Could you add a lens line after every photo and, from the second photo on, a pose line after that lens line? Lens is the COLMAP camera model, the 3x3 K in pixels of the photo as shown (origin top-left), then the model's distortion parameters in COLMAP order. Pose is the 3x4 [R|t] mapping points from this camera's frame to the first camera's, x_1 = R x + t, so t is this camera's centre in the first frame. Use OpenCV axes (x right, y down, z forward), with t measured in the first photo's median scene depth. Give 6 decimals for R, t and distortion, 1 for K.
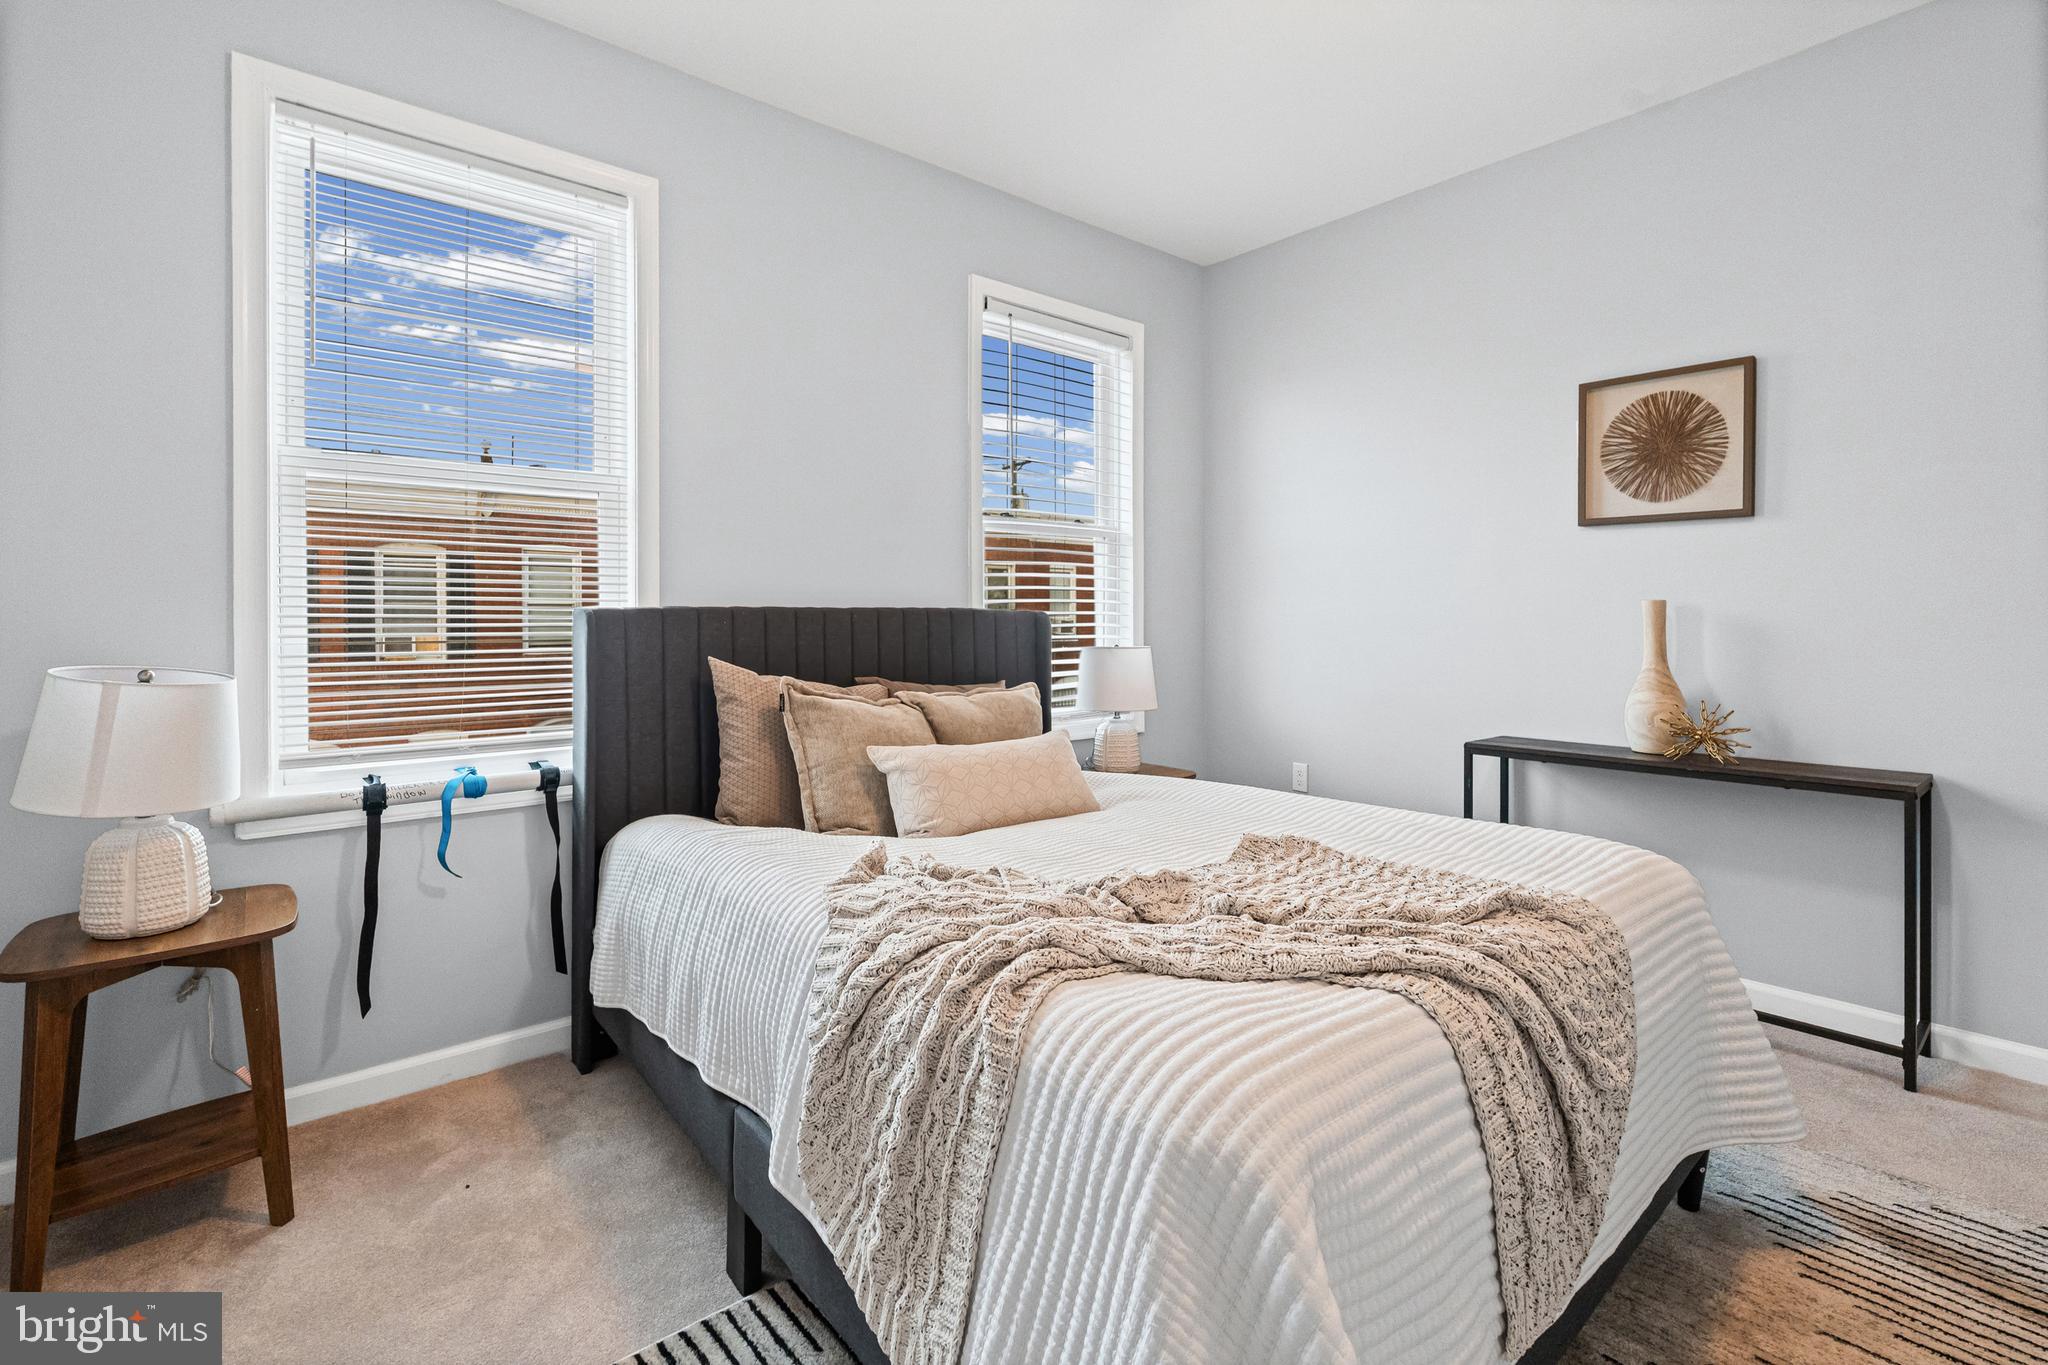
lens RADIAL K [[928.5, 0, 998.3], [0, 928.5, 619.7], [0, 0, 1]] dist [-0.009251, 0.002538]
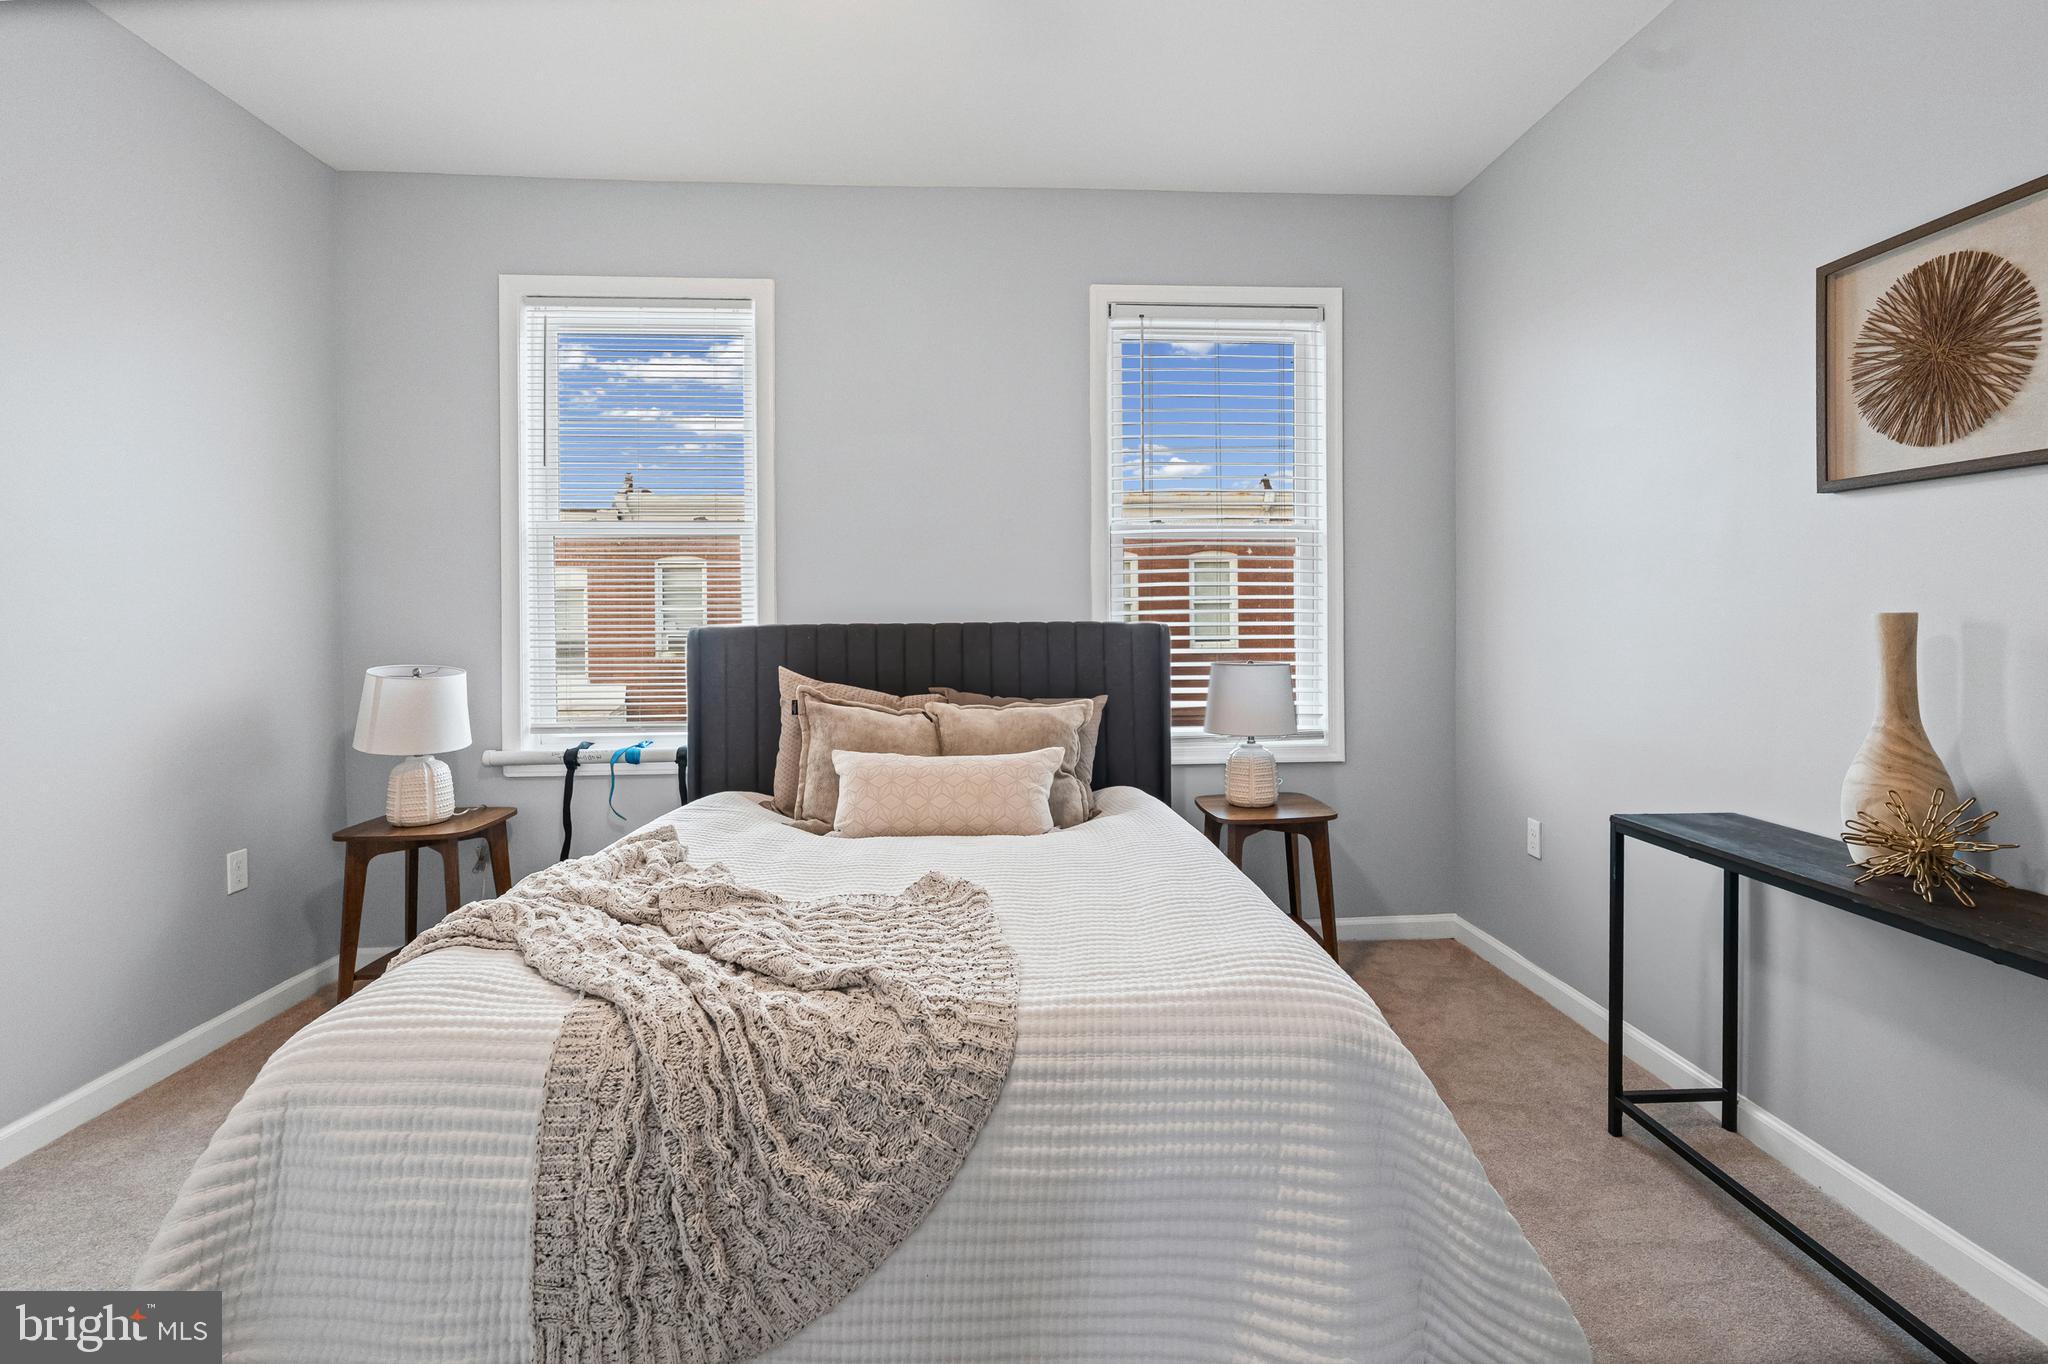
lens RADIAL K [[928.5, 0, 1013.7], [0, 928.5, 608.4], [0, 0, 1]] dist [-0.009251, 0.002538]
pose [[0.807182, -0.008802, -0.590237, 0.608284], [0.004118, 0.999948, -0.009279, -0.021154], [0.590288, 0.005060, 0.807177, 0.185981]]
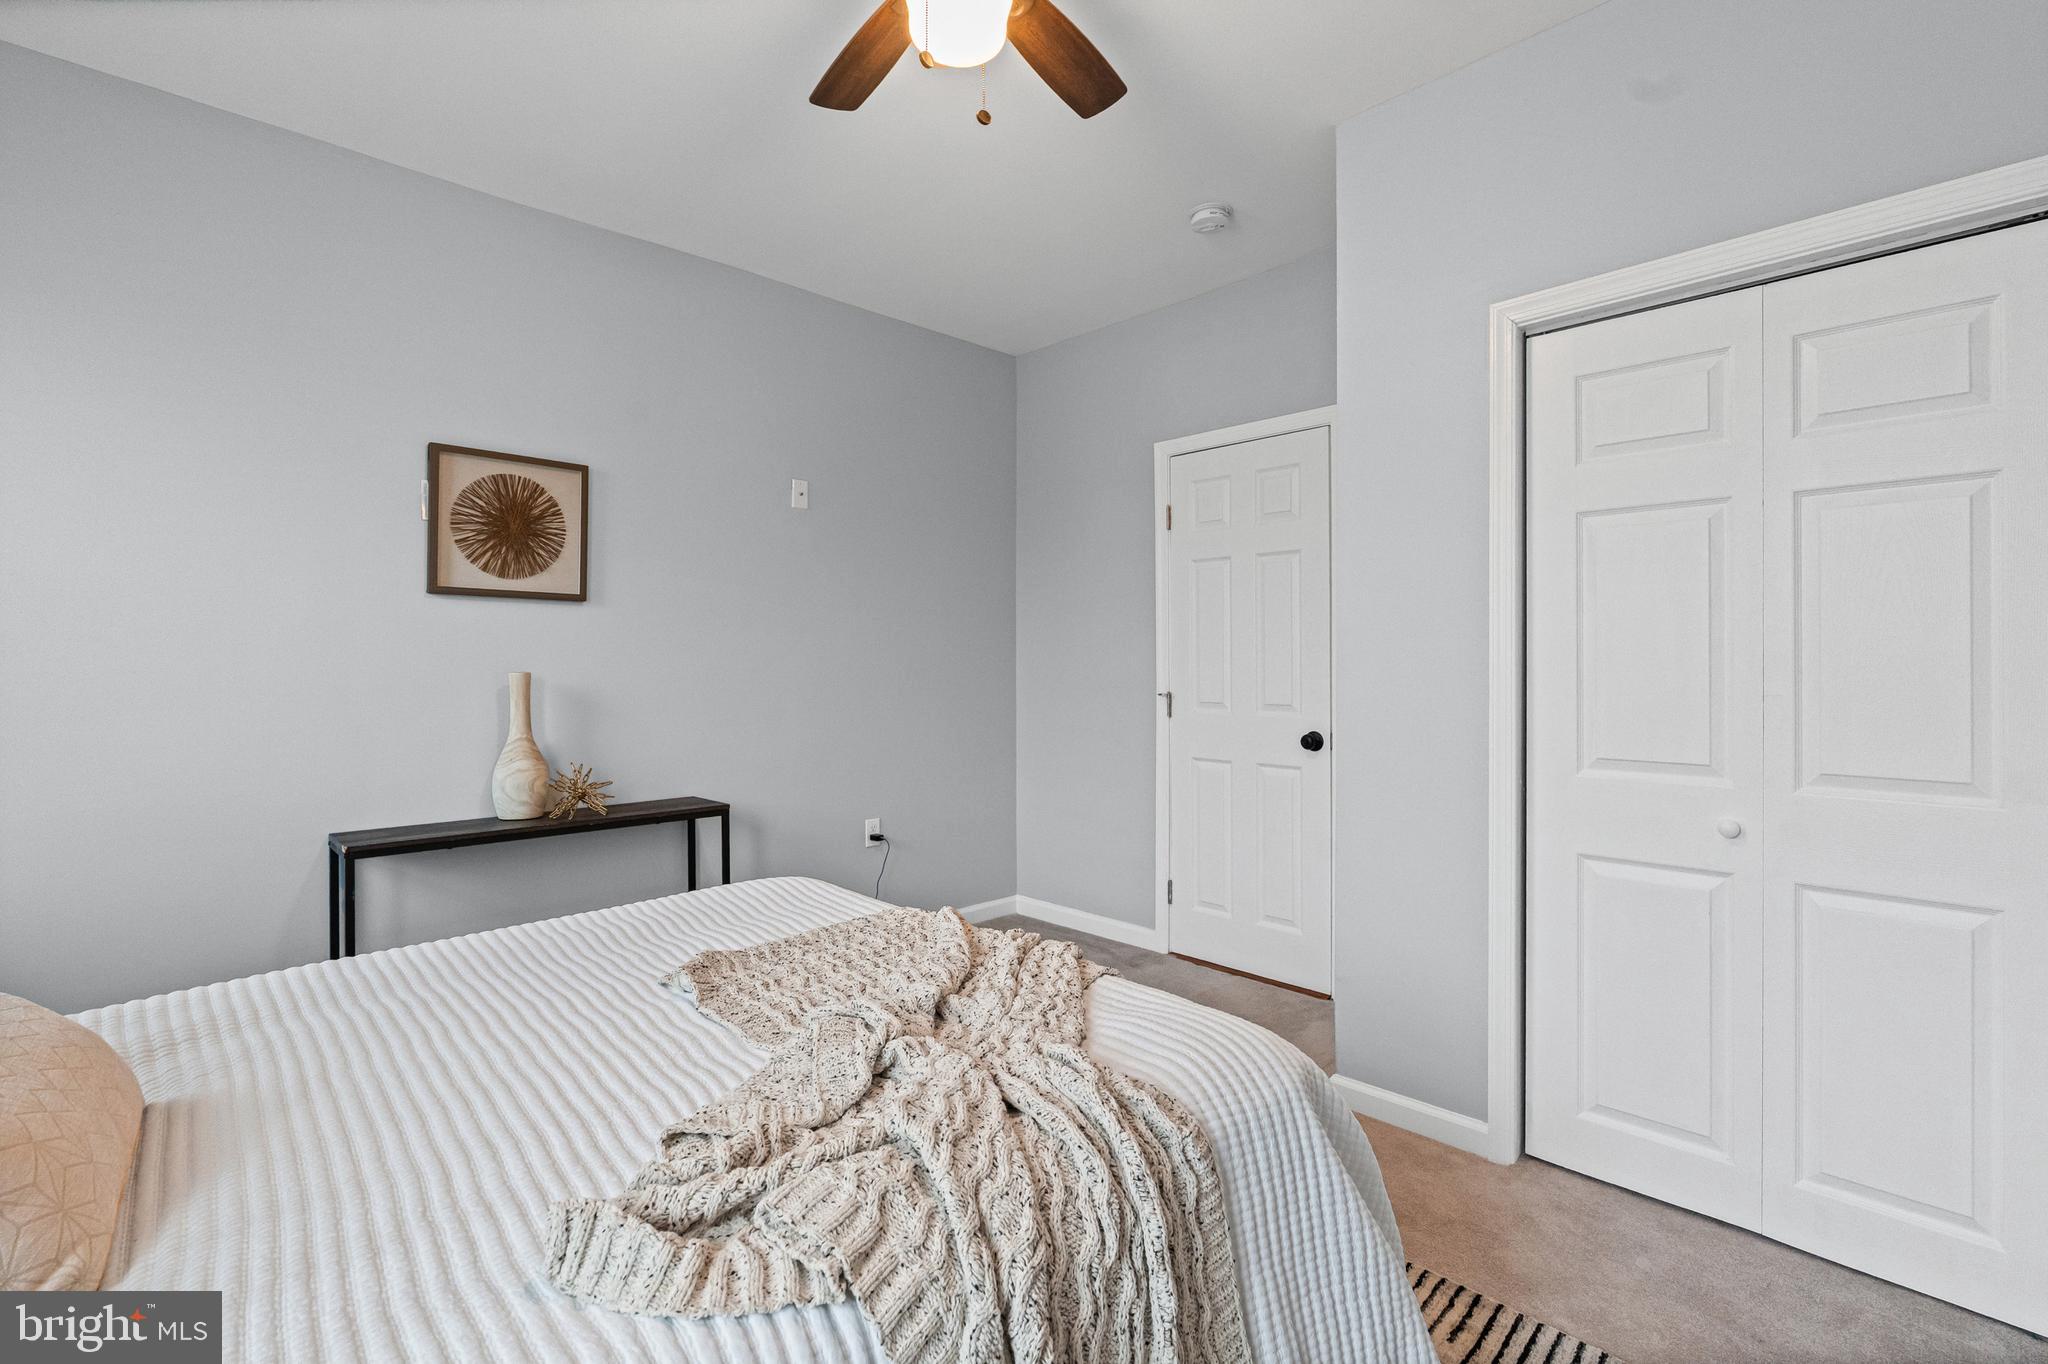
lens RADIAL K [[928.5, 0, 1029.9], [0, 928.5, 668.9], [0, 0, 1]] dist [-0.009251, 0.002538]
pose [[-0.063907, 0.002982, 0.997951, -0.383784], [0.011336, 0.999933, -0.002262, -0.016553], [-0.997891, 0.011169, -0.063937, 0.495284]]
